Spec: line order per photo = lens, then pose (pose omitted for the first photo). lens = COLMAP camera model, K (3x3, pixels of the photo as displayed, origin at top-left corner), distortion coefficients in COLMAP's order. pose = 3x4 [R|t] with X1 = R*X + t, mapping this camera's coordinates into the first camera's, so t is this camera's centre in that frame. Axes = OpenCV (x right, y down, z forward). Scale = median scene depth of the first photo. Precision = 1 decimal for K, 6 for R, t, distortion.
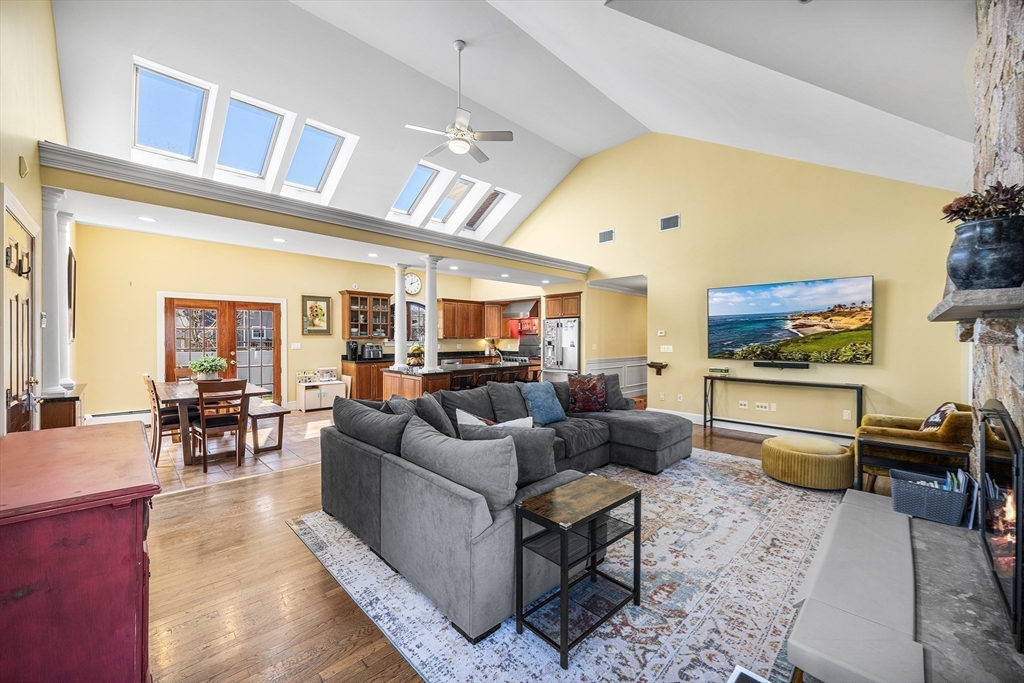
lens RADIAL K [[392.1, 0, 502.5], [0, 392.1, 339.0], [0, 0, 1]] dist [-0.008758, -0.000035]
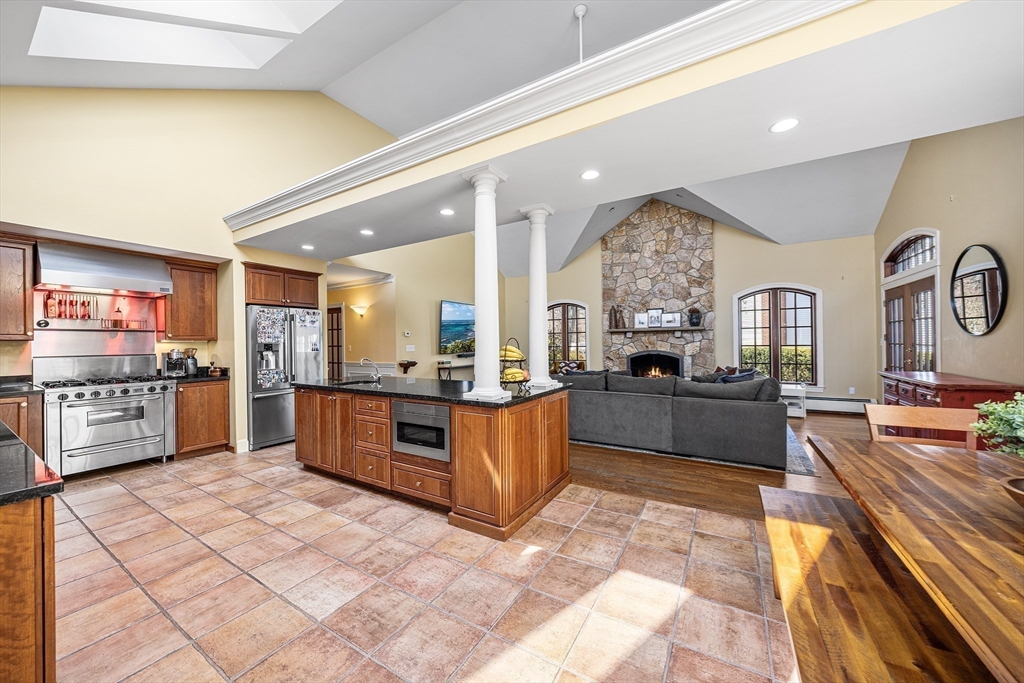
lens RADIAL K [[376.4, 0, 507.9], [0, 376.4, 343.2], [0, 0, 1]] dist [-0.001970, 0.000489]
pose [[-0.251680, -0.009194, 0.967767, -0.902444], [0.012704, 0.999837, 0.012802, 0.002970], [-0.967727, 0.015516, -0.251522, 1.393481]]
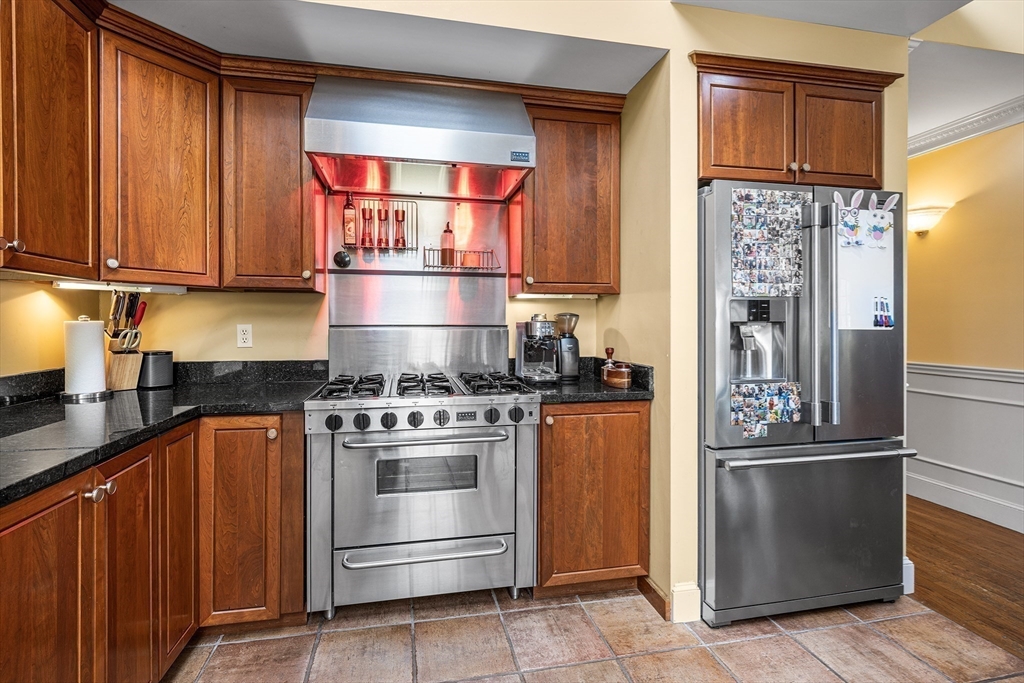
lens RADIAL K [[508.2, 0, 505.5], [0, 508.2, 329.4], [0, 0, 1]] dist [0.002773, 0.000286]
pose [[0.515781, -0.025204, 0.856350, -0.261628], [0.008854, 0.999671, 0.024089, 0.021878], [-0.856675, -0.004842, 0.515834, 1.716415]]
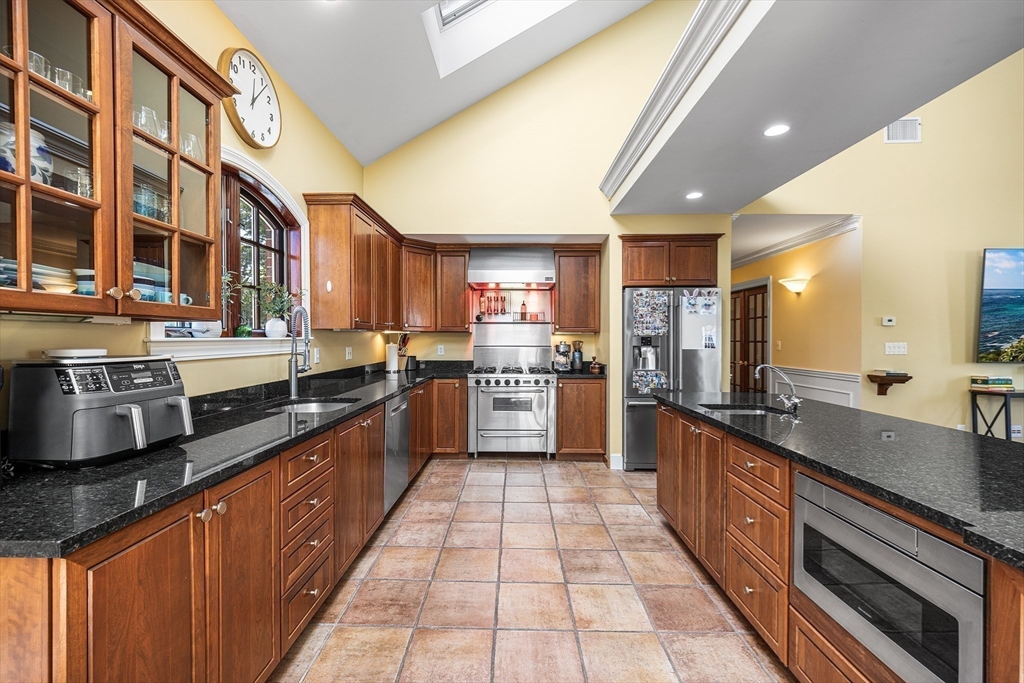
lens RADIAL K [[428.7, 0, 493.2], [0, 428.7, 337.9], [0, 0, 1]] dist [-0.008533, 0.000455]
pose [[0.712869, -0.014153, 0.701154, -0.615340], [0.012057, 0.999896, 0.007924, 0.001017], [-0.701193, 0.002805, 0.712966, 1.354223]]
